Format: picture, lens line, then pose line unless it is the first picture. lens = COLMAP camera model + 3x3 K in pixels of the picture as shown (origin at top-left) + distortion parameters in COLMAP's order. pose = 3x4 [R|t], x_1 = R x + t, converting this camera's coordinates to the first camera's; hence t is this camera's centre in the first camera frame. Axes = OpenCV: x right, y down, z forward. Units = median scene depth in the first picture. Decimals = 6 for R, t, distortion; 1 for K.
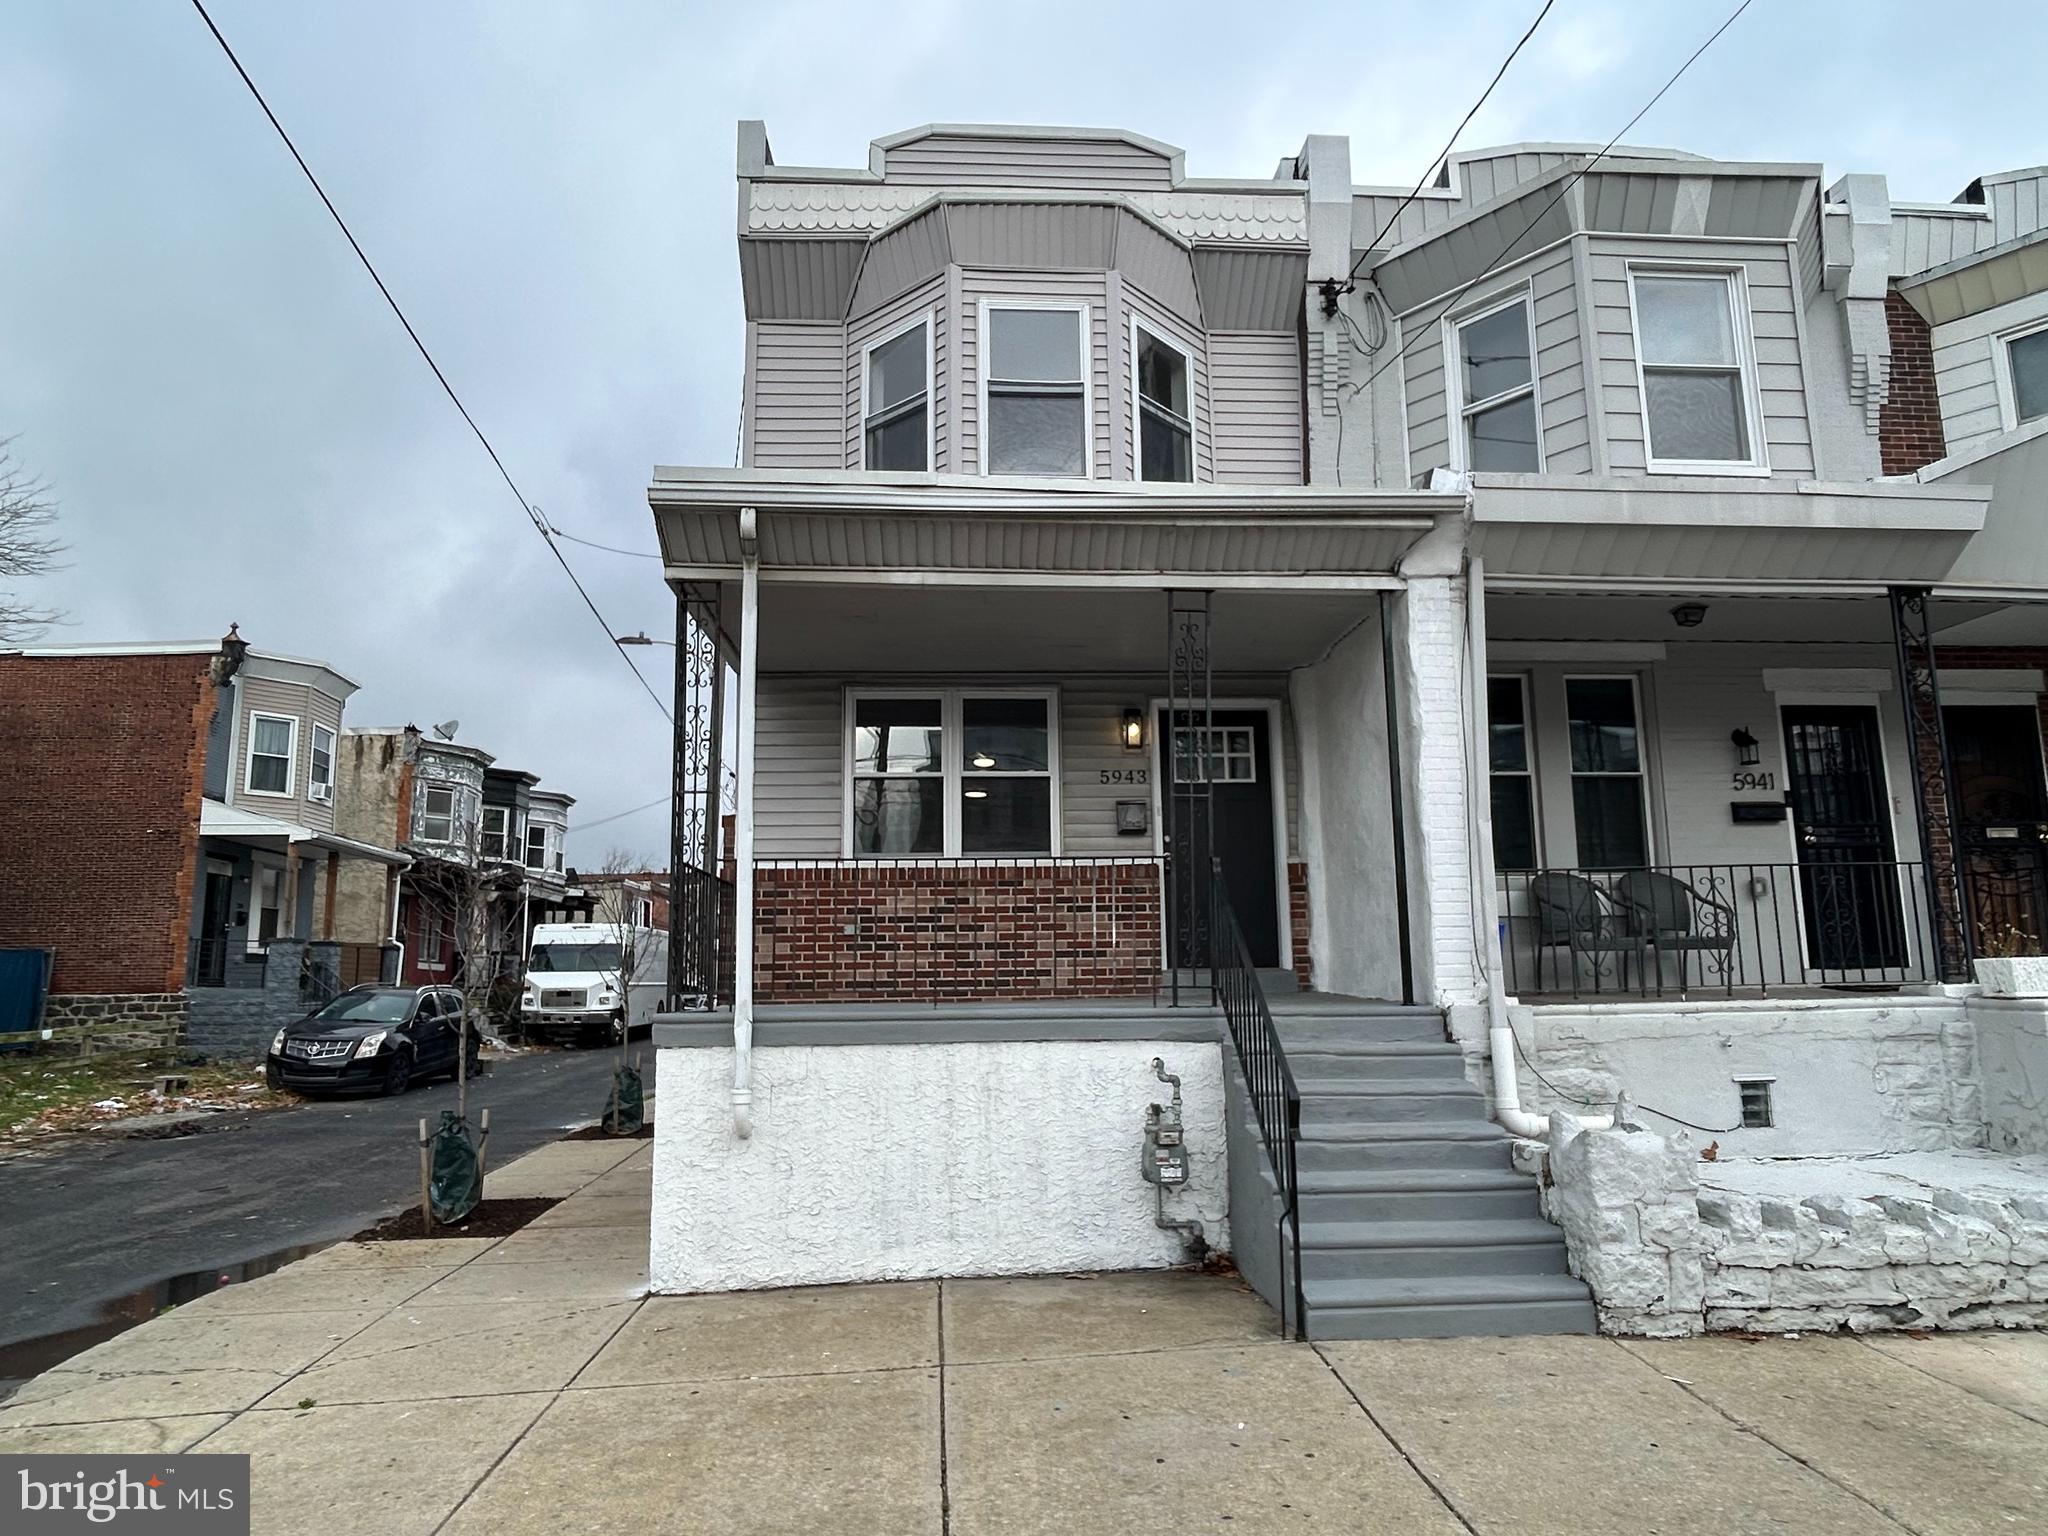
lens RADIAL K [[1245.4, 0, 1029.9], [0, 1245.4, 773.7], [0, 0, 1]] dist [0.001390, -0.002076]
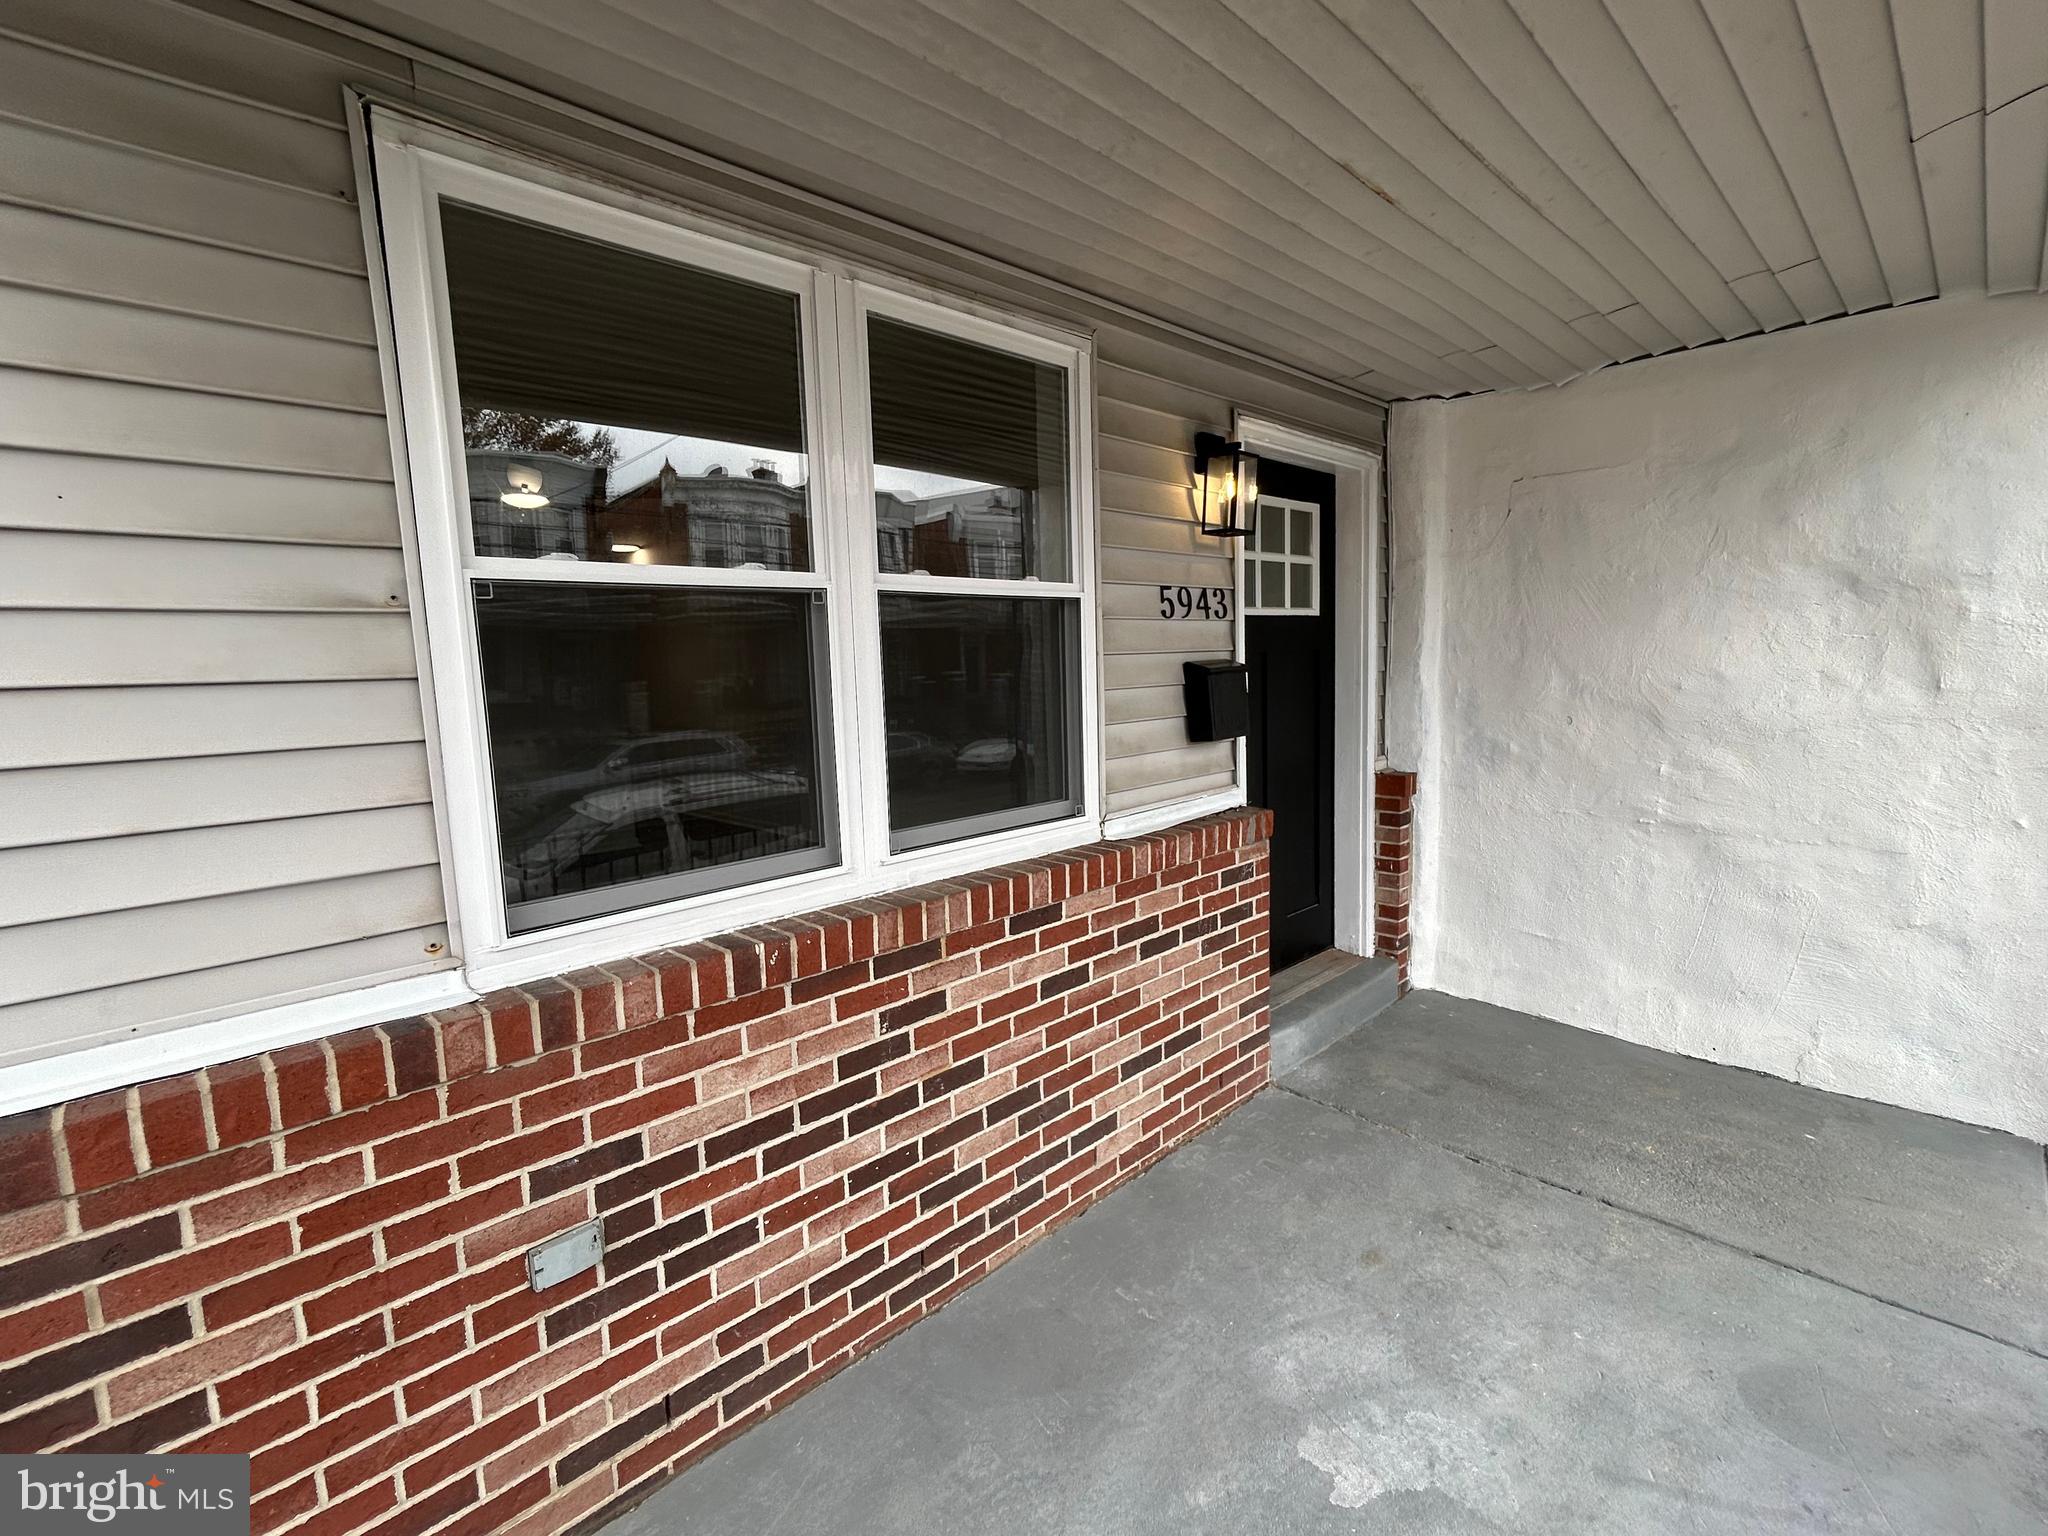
lens RADIAL K [[918.1, 0, 1028.9], [0, 918.1, 769.6], [0, 0, 1]] dist [0.000202, 0.000330]
pose [[0.763242, -0.087690, 0.640135, -0.177482], [-0.087171, 0.967713, 0.236499, -0.012056], [-0.640206, -0.236307, 0.730955, 0.829811]]
